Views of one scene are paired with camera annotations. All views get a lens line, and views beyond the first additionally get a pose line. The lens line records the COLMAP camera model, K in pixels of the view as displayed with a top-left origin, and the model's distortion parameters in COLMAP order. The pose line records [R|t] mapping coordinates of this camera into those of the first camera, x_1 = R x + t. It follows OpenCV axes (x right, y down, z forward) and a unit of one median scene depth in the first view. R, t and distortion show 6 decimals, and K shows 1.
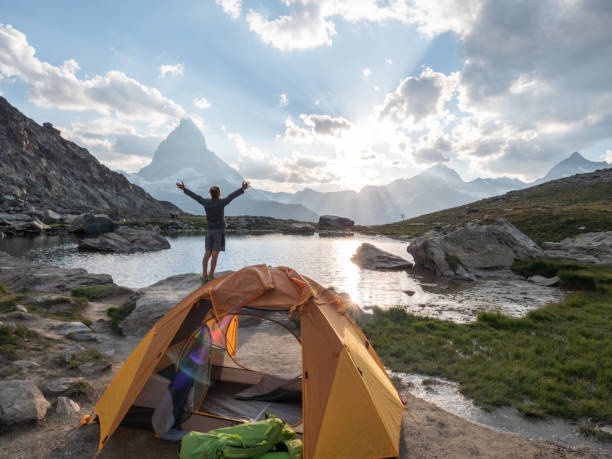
lens RADIAL K [[421.6, 0, 288.0], [0, 421.6, 230.2], [0, 0, 1]] dist [-0.029665, 0.001638]
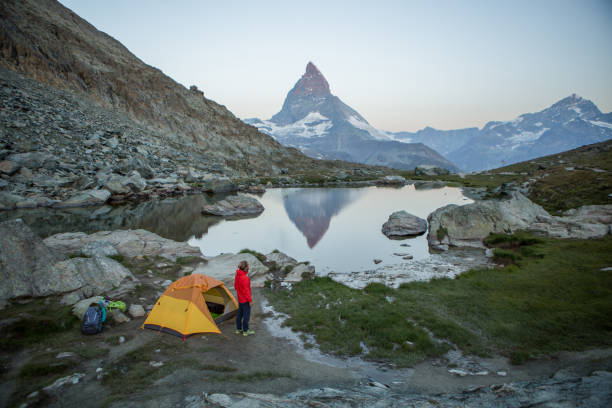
lens RADIAL K [[397.4, 0, 306.3], [0, 397.4, 205.1], [0, 0, 1]] dist [-0.071474, 0.030627]
pose [[0.965976, 0.001969, -0.258622, 0.109885], [0.022037, 0.995708, 0.089890, -0.051706], [0.257689, -0.092531, 0.961787, -0.120382]]
